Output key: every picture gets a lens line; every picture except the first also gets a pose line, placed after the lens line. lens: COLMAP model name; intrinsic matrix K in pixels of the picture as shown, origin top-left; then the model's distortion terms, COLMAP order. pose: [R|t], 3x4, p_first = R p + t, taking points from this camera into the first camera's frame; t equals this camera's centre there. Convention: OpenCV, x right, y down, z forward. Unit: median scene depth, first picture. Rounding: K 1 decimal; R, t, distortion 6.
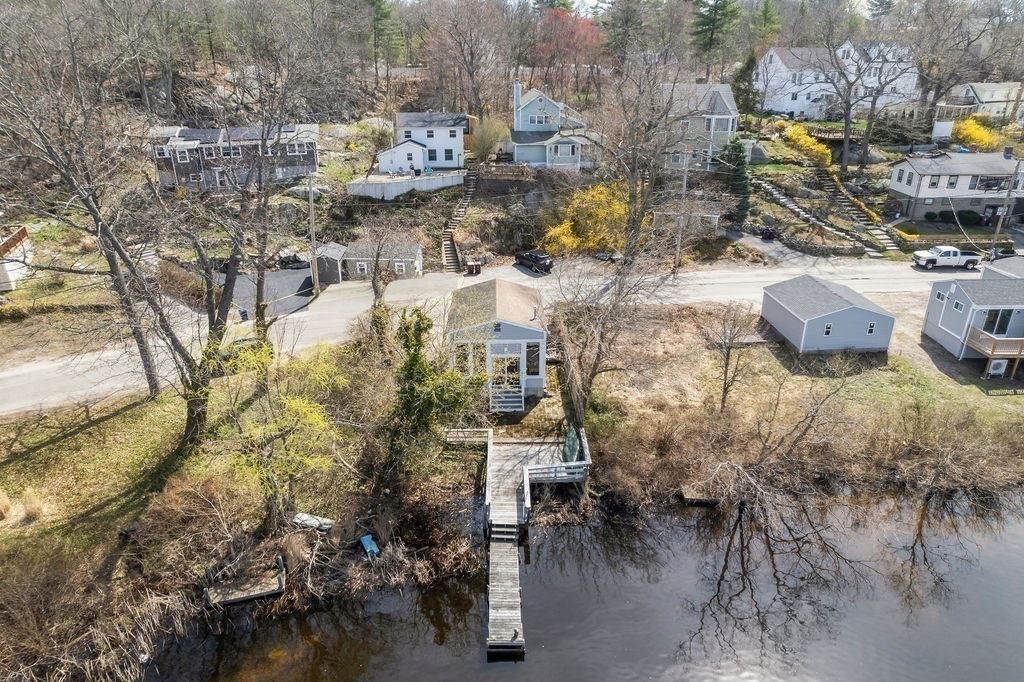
lens RADIAL K [[650.1, 0, 512.0], [0, 650.1, 341.0], [0, 0, 1]] dist [-0.078283, 0.072136]
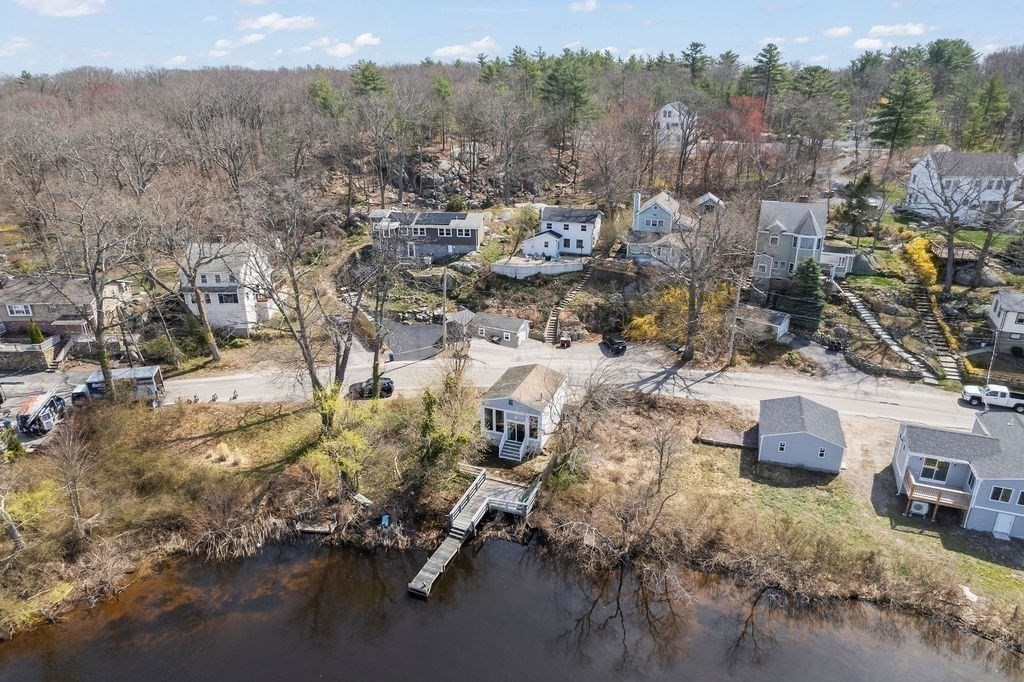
lens RADIAL K [[650.1, 0, 512.0], [0, 650.1, 341.0], [0, 0, 1]] dist [-0.078283, 0.072136]
pose [[0.922608, 0.141183, -0.358973, 0.293103], [-0.151040, 0.988527, 0.000591, -0.095690], [0.354938, 0.053674, 0.933348, -0.233222]]
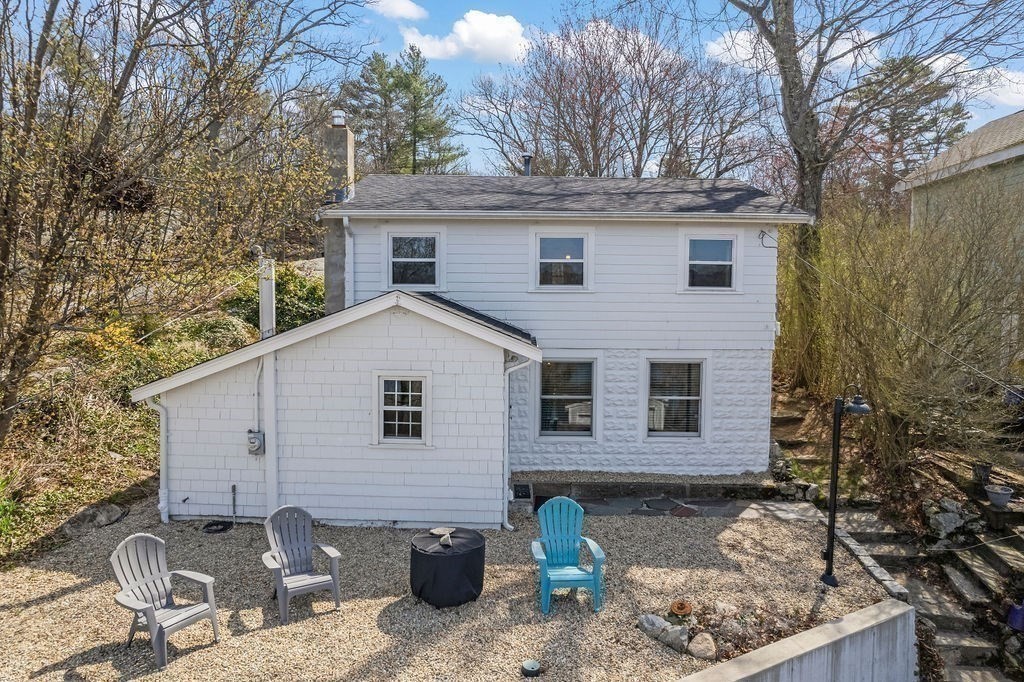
lens RADIAL K [[650.1, 0, 512.0], [0, 650.1, 341.0], [0, 0, 1]] dist [-0.078283, 0.072136]
pose [[0.995332, 0.017176, -0.094967, -0.138136], [-0.048895, 0.938143, -0.342777, -0.281152], [0.083205, 0.345821, 0.934604, 0.967138]]
